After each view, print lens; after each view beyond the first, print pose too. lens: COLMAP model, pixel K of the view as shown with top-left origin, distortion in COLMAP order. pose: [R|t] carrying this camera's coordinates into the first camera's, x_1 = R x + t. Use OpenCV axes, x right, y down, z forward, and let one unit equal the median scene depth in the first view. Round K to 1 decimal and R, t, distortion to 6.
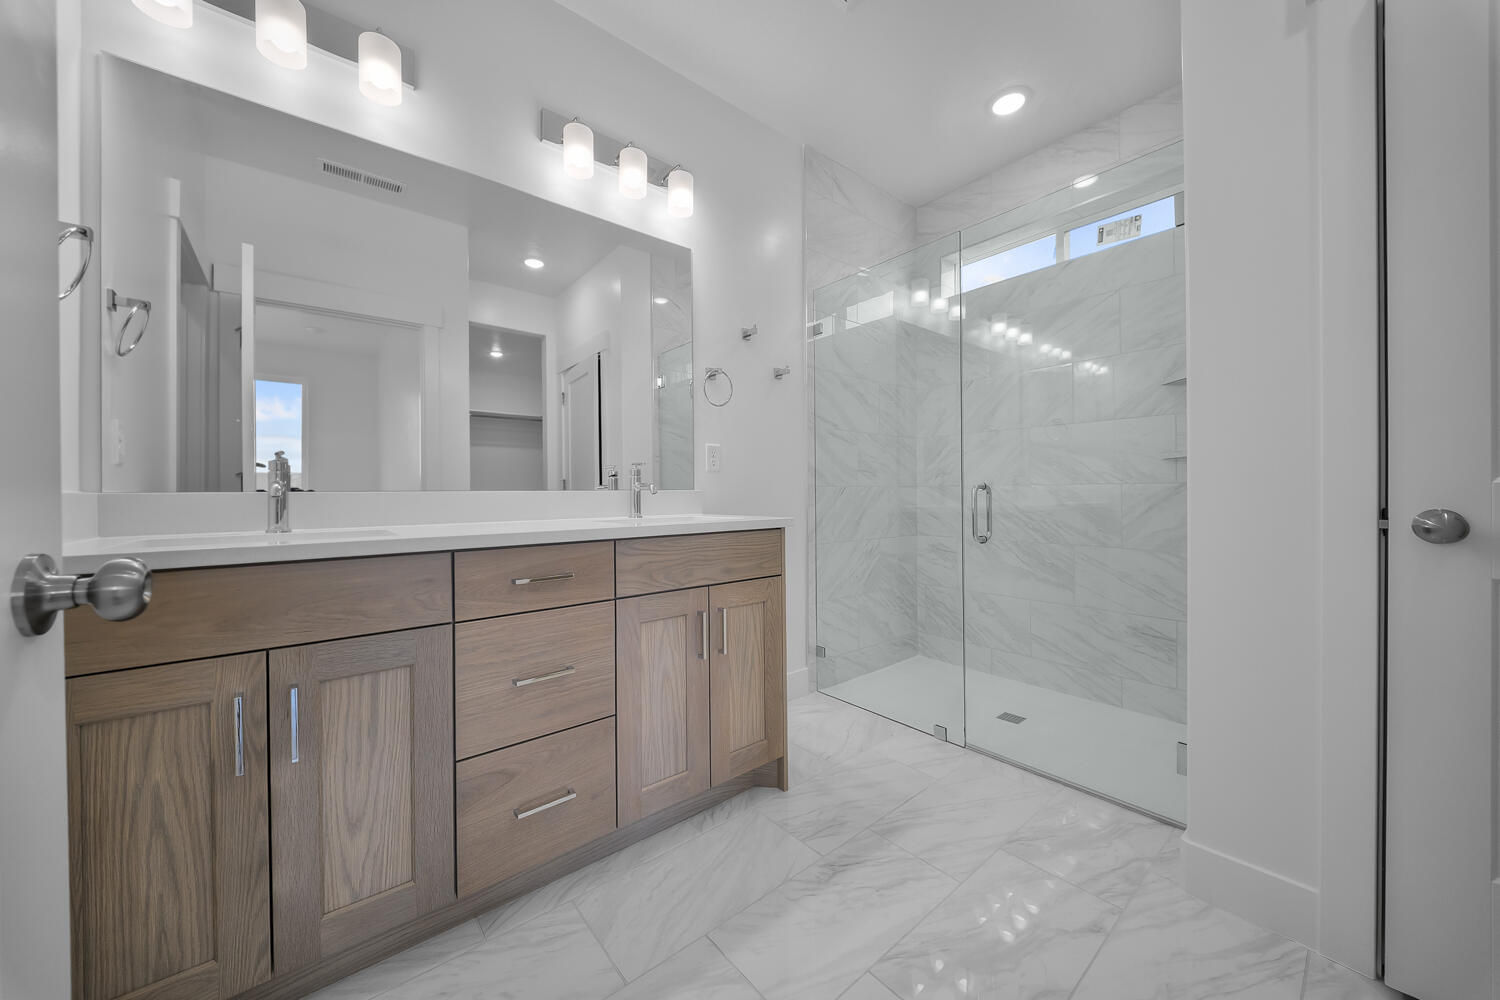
lens RADIAL K [[522.5, 0, 734.3], [0, 522.5, 498.1], [0, 0, 1]] dist [0.000067, -0.000710]
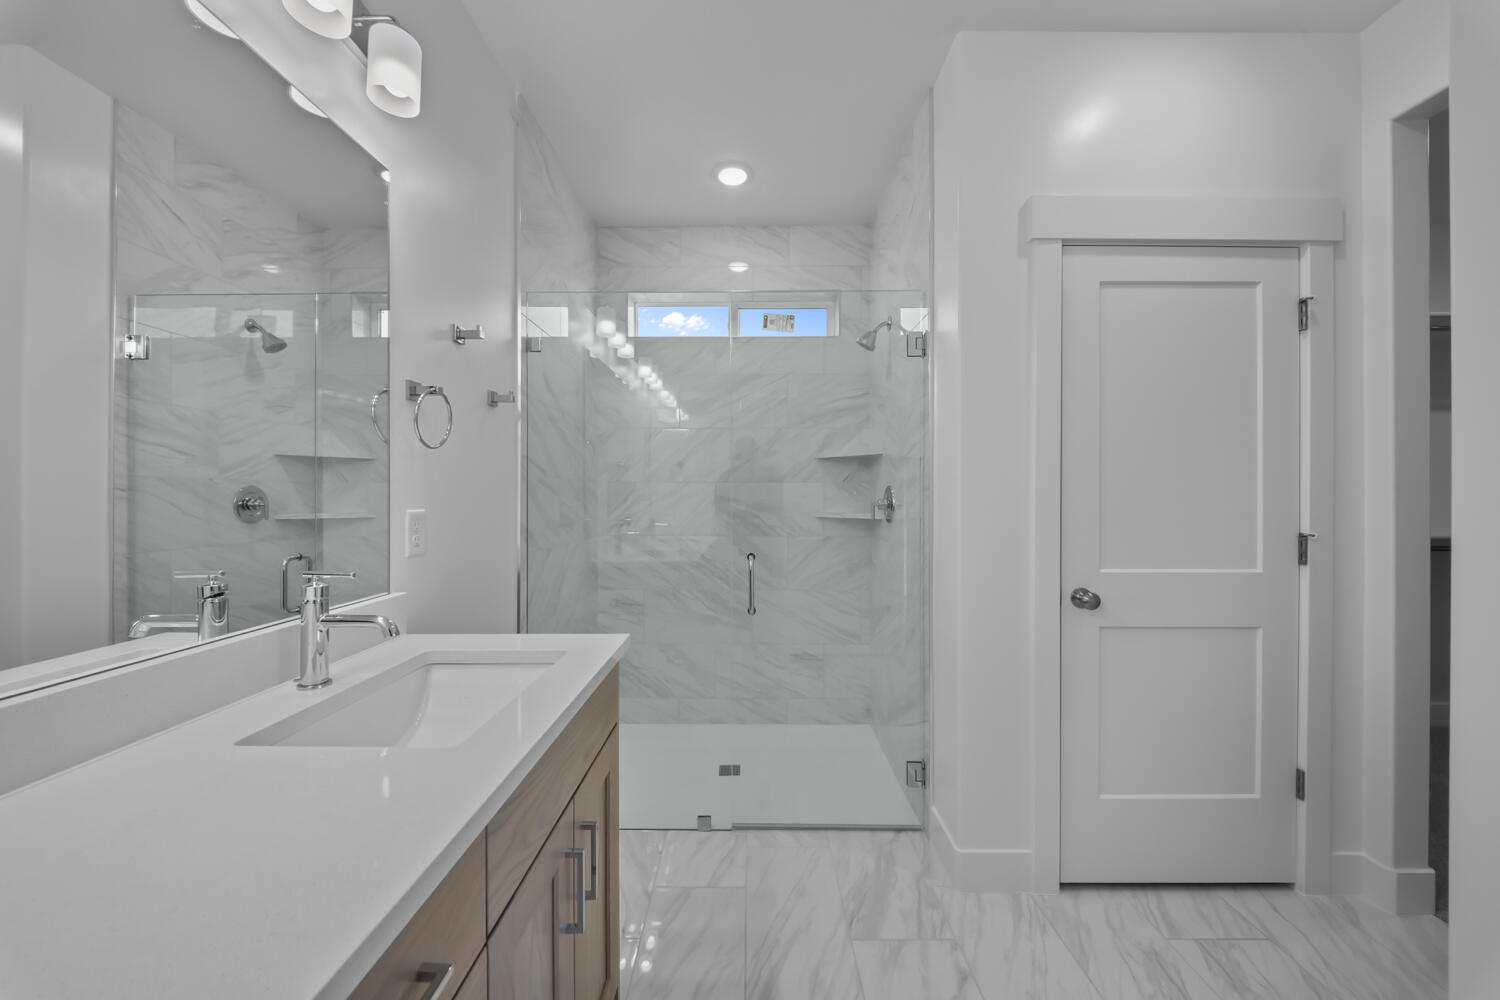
lens RADIAL K [[522.5, 0, 748.7], [0, 522.5, 499.0], [0, 0, 1]] dist [0.000067, -0.000710]
pose [[0.637205, 0.006850, 0.770664, -0.211891], [0.002505, 0.999937, -0.010959, -0.088500], [-0.770690, 0.008914, 0.637148, 0.272411]]
